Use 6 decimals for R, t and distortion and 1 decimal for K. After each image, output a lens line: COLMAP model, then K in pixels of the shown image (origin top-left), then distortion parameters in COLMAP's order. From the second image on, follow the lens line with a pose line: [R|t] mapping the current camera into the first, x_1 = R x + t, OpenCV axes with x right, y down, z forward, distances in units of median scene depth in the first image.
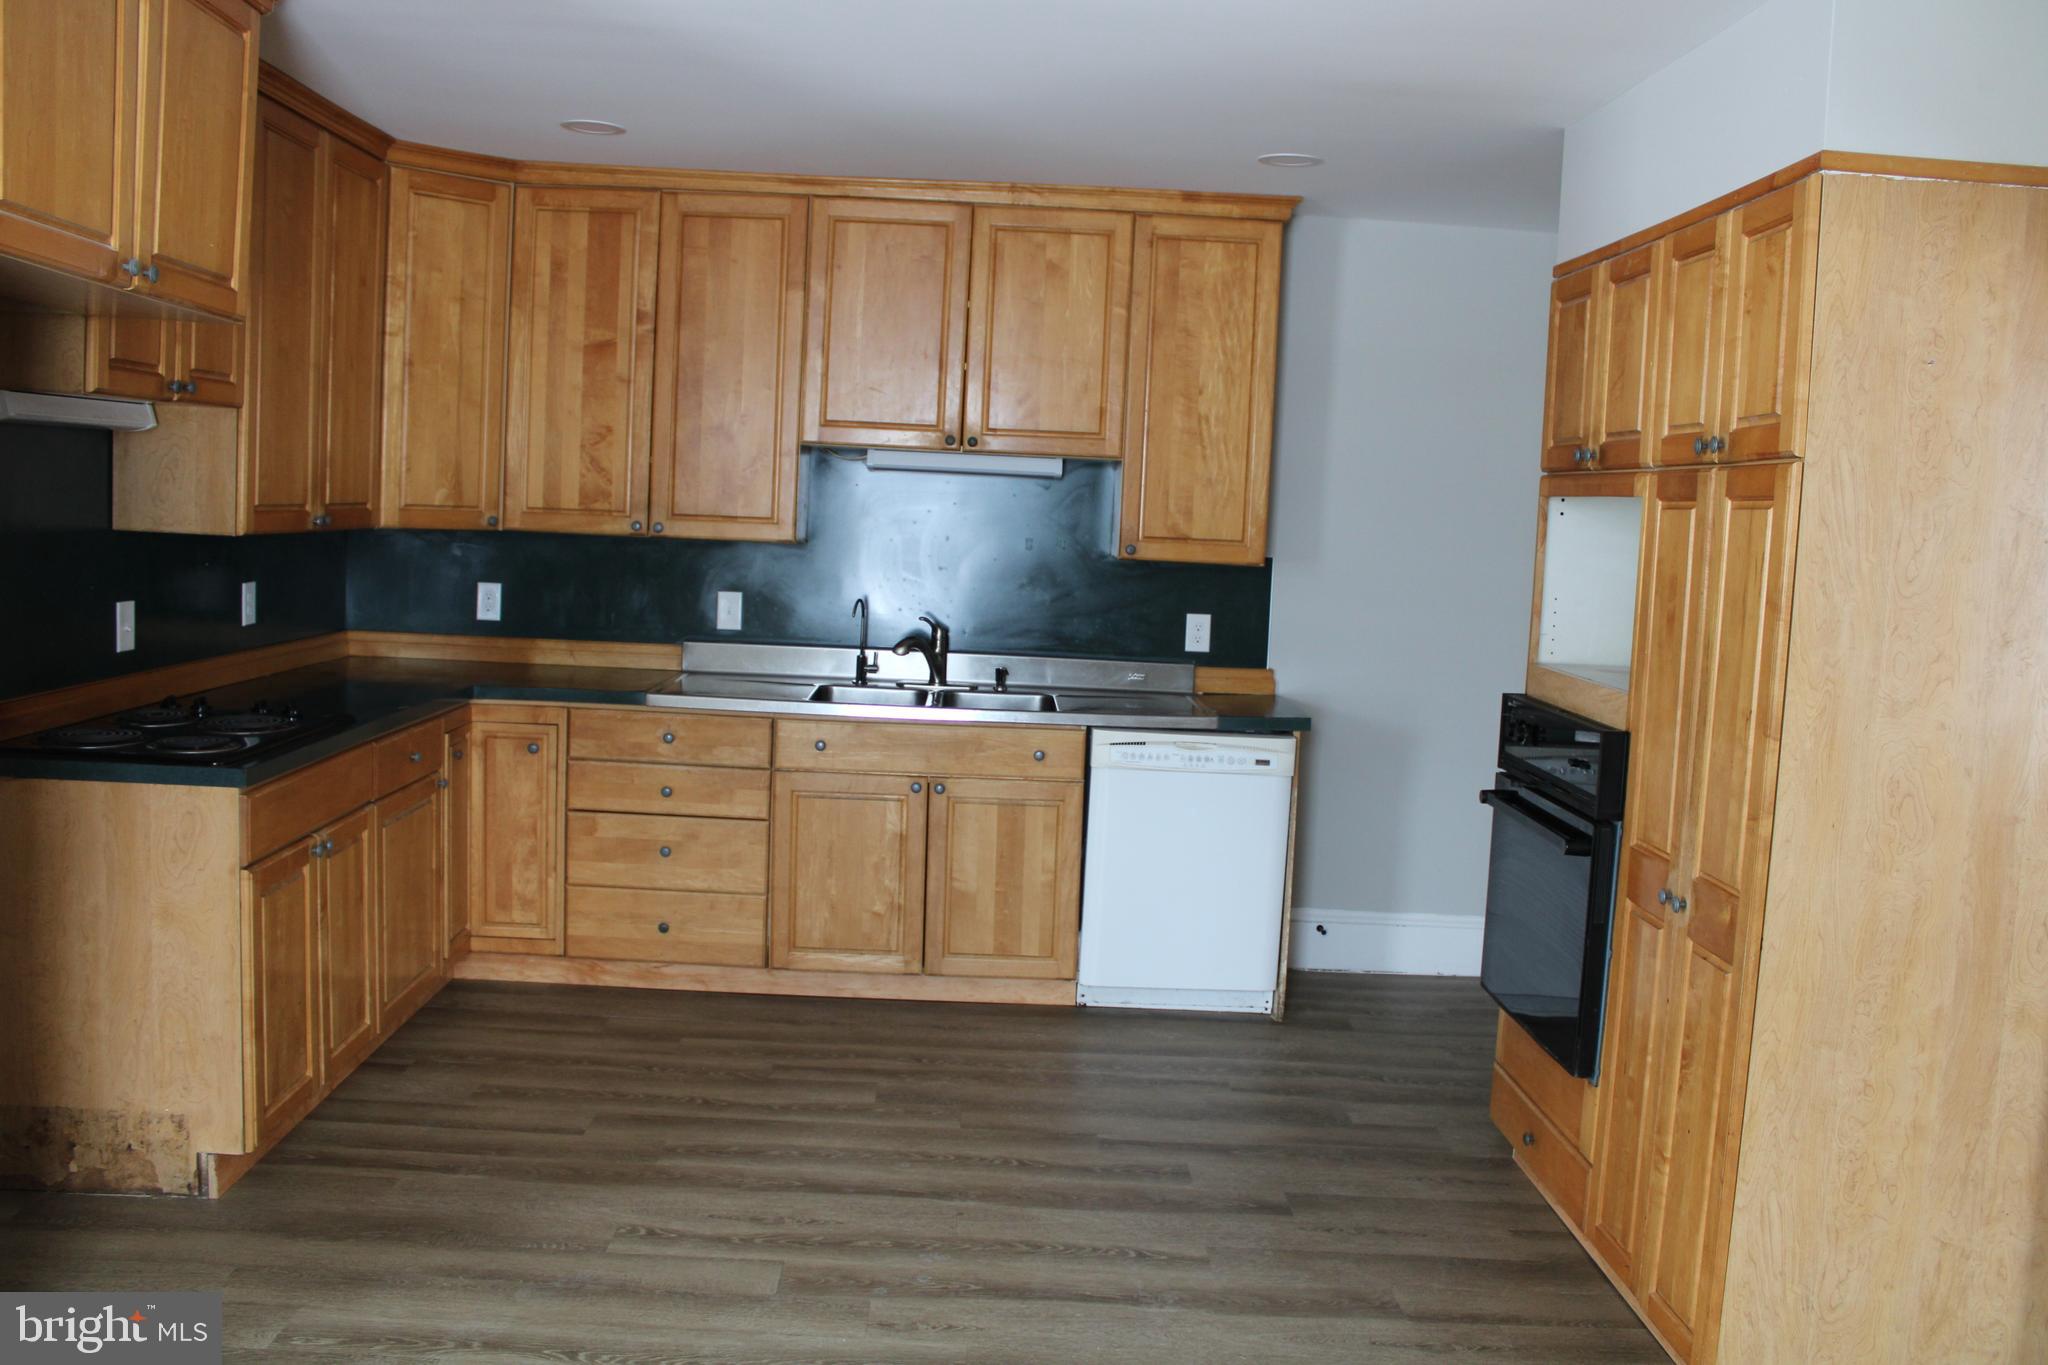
lens RADIAL K [[1671.7, 0, 1019.6], [0, 1671.7, 675.4], [0, 0, 1]] dist [-0.164928, 0.147711]
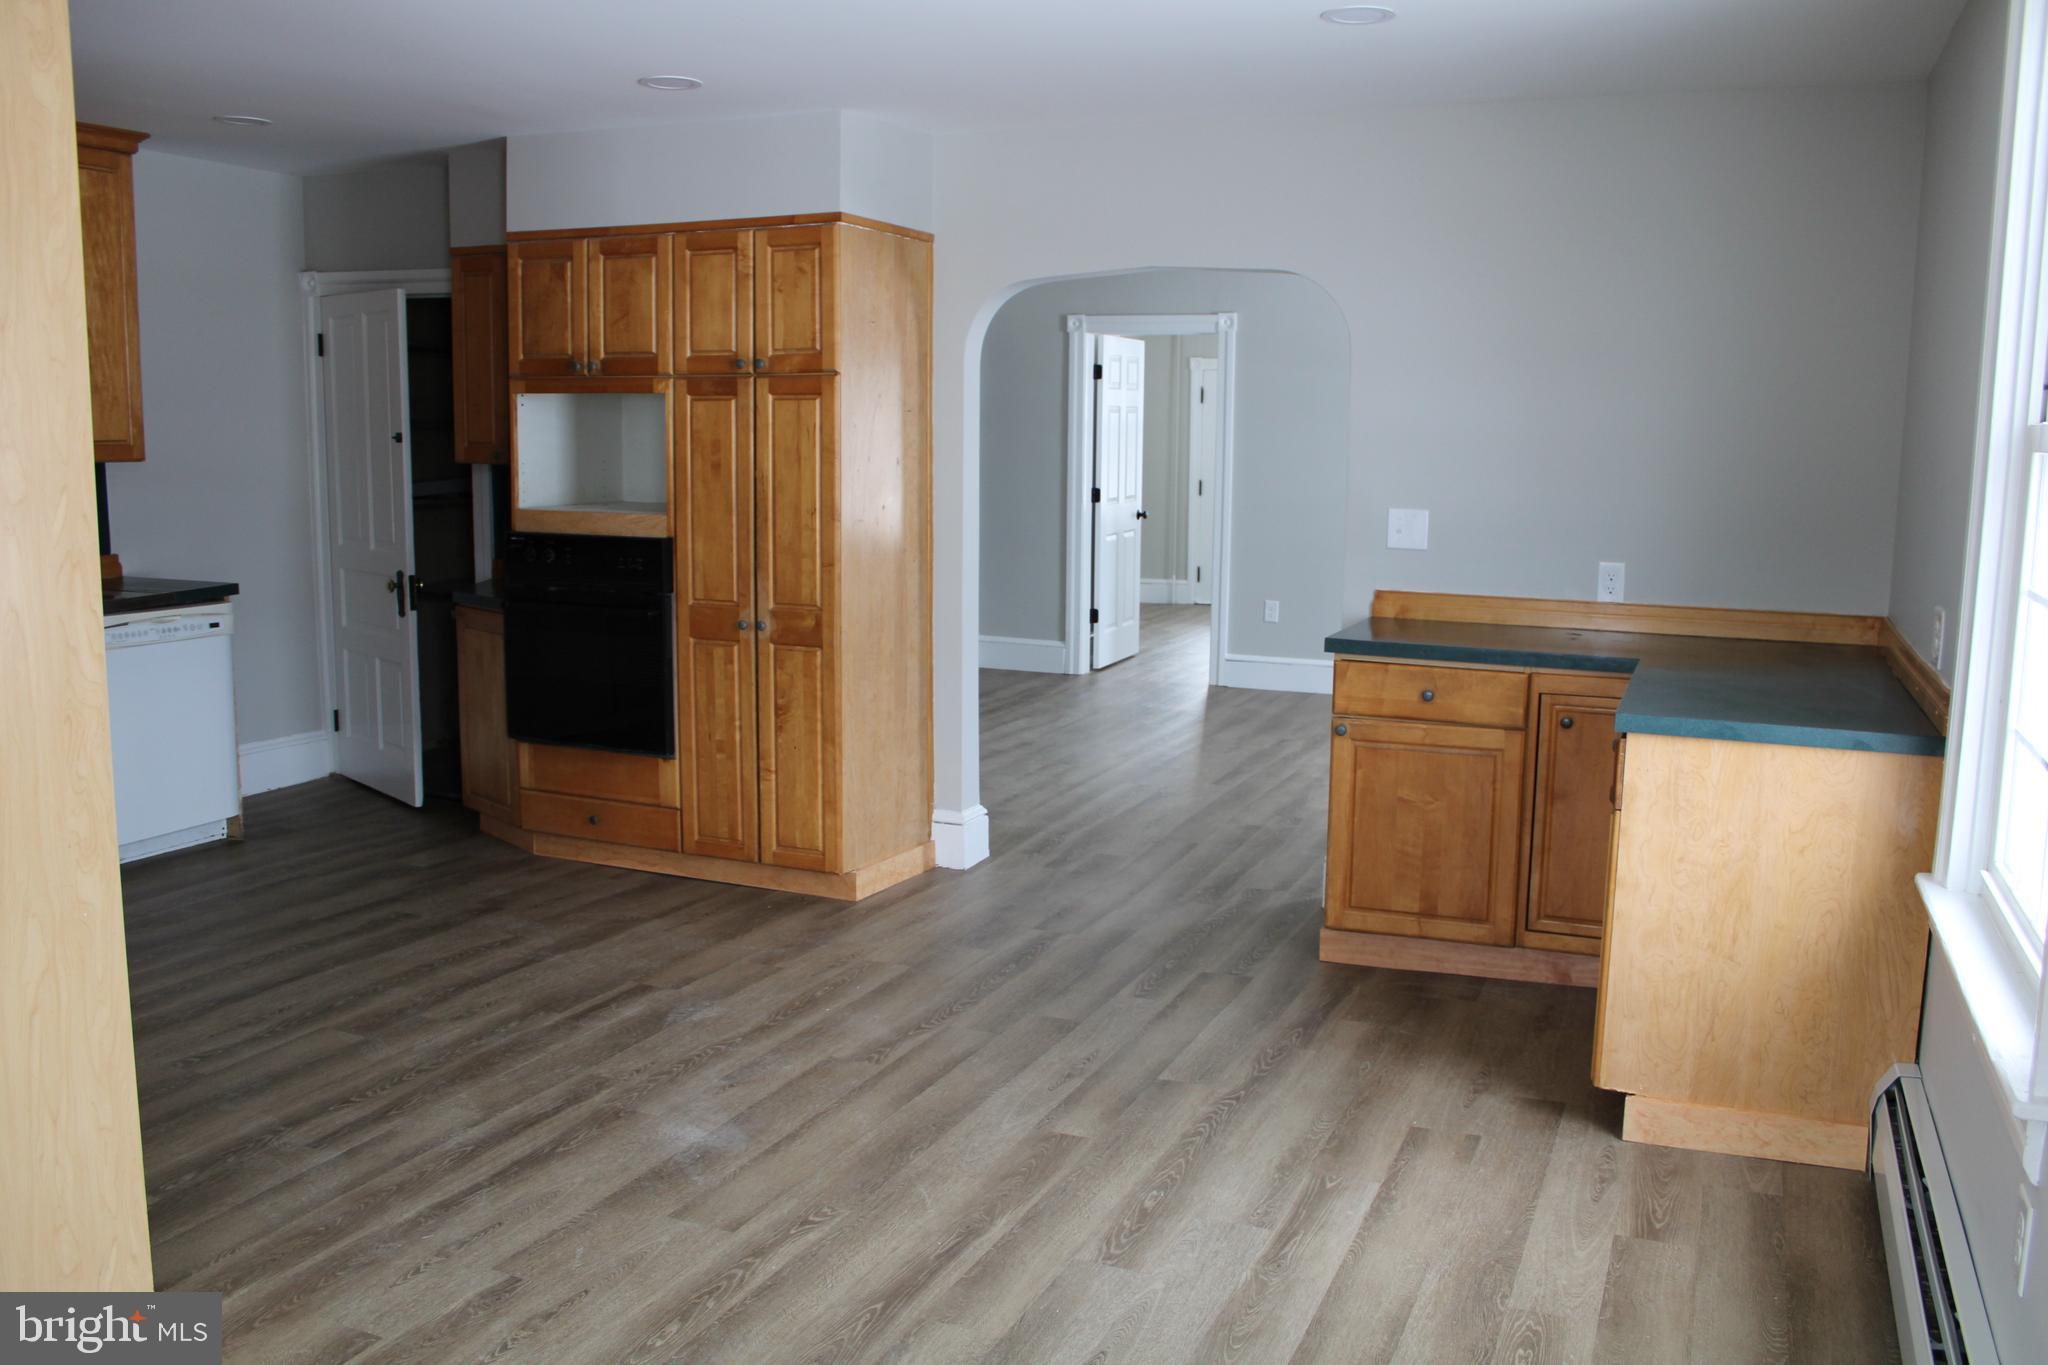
lens RADIAL K [[1671.7, 0, 1019.6], [0, 1671.7, 675.4], [0, 0, 1]] dist [-0.164928, 0.147711]
pose [[0.424315, -0.172349, 0.888961, -0.692304], [0.097077, 0.984720, 0.144579, -0.025328], [-0.900296, 0.024951, 0.434563, -0.019767]]
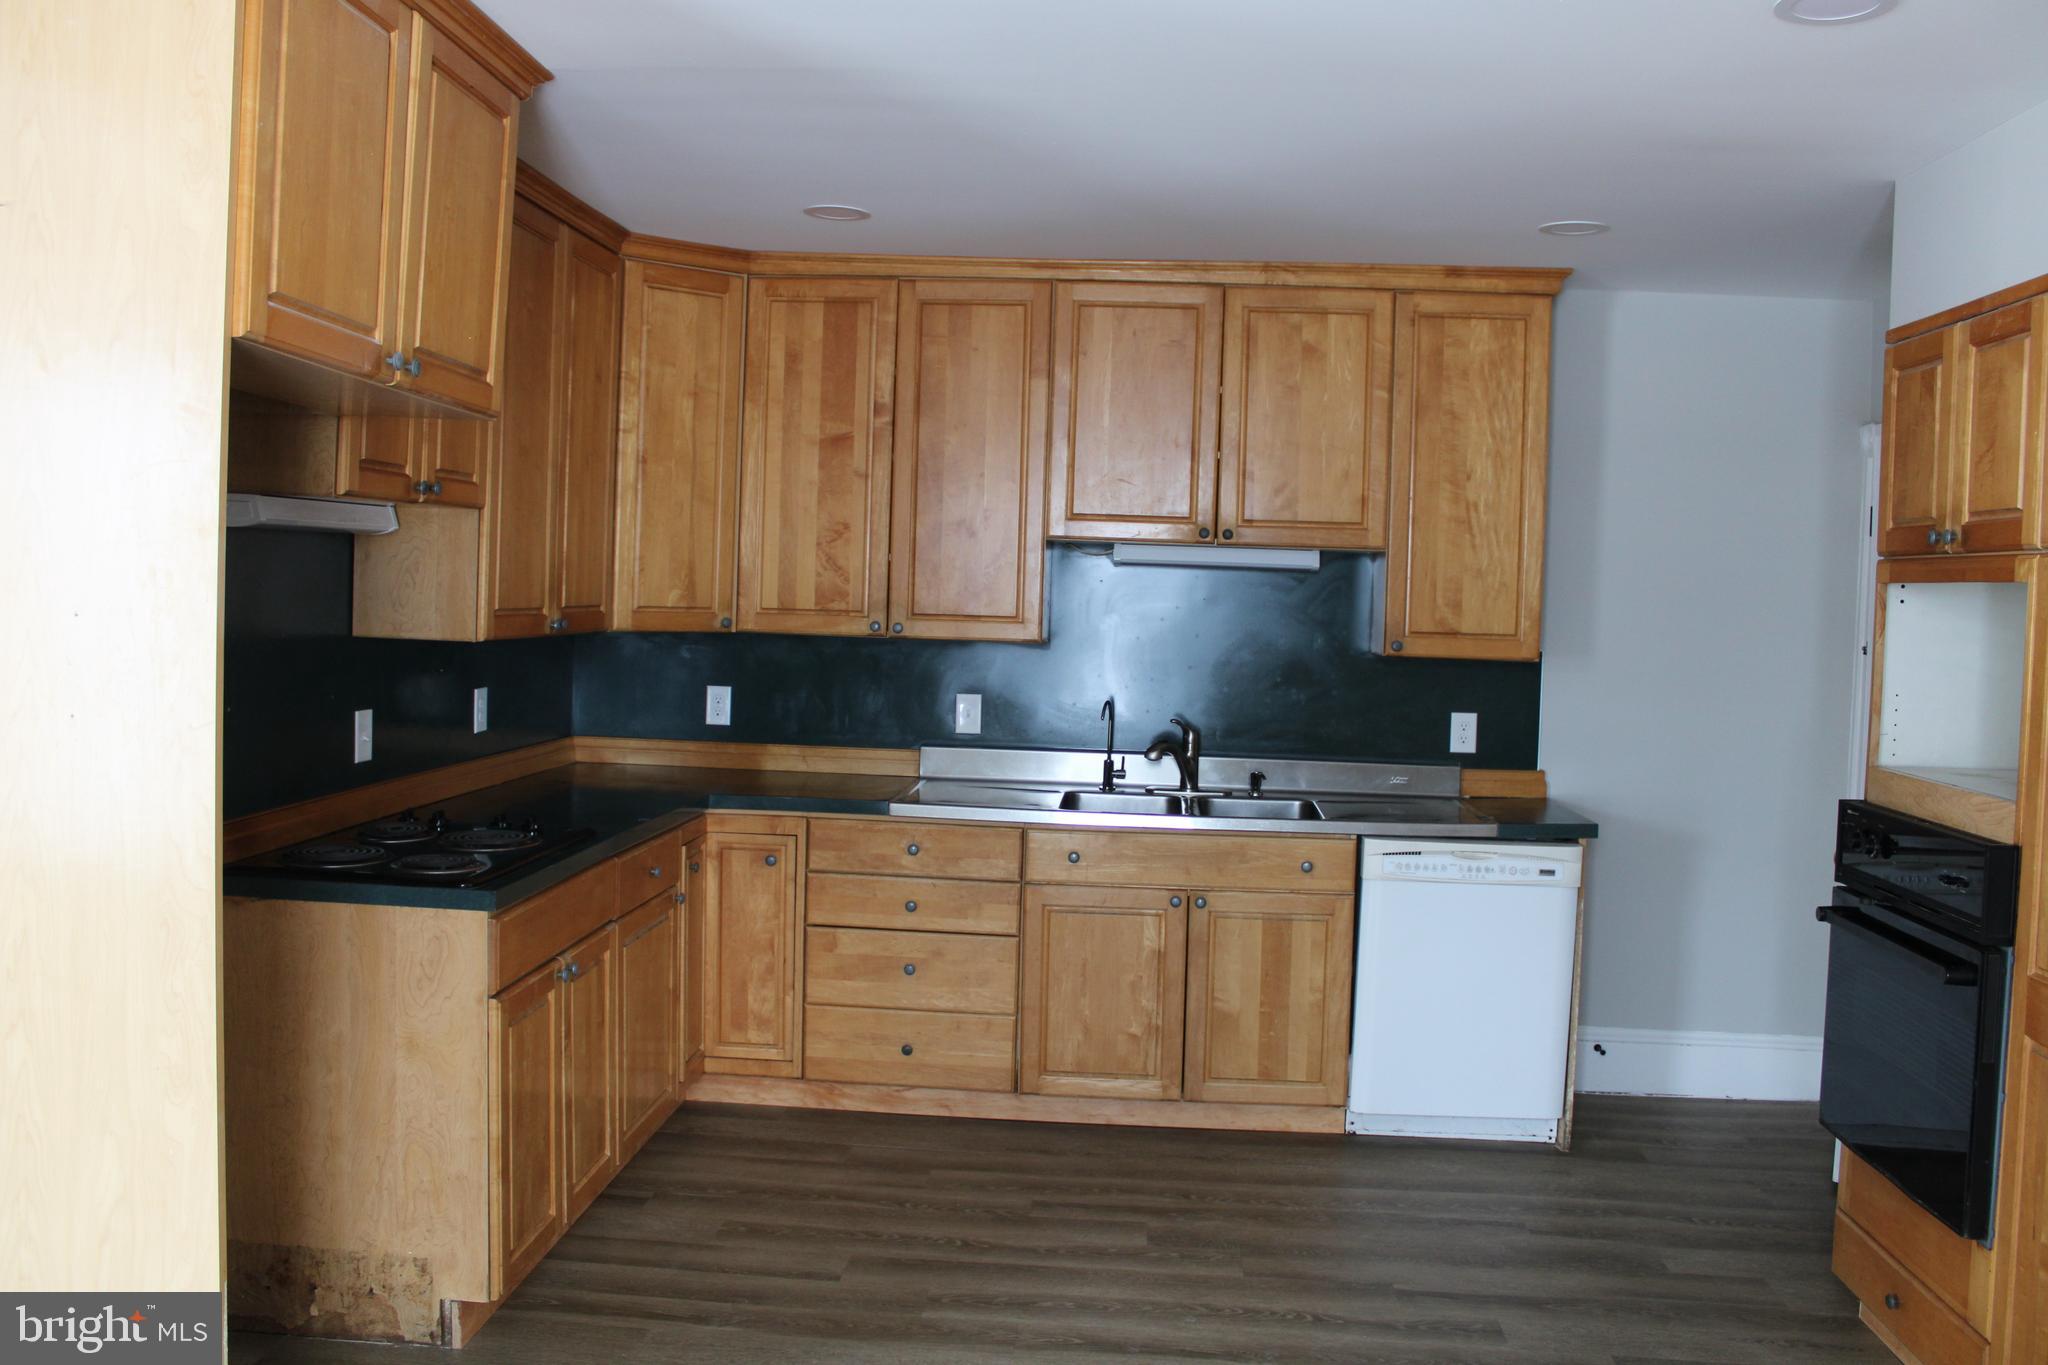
lens RADIAL K [[1675.2, 0, 1034.4], [0, 1675.2, 676.9], [0, 0, 1]] dist [-0.165200, 0.141772]
pose [[0.995333, -0.010822, -0.095892, -0.053495], [0.005634, 0.998514, -0.054205, -0.009185], [0.096336, 0.053412, 0.993915, 0.055884]]
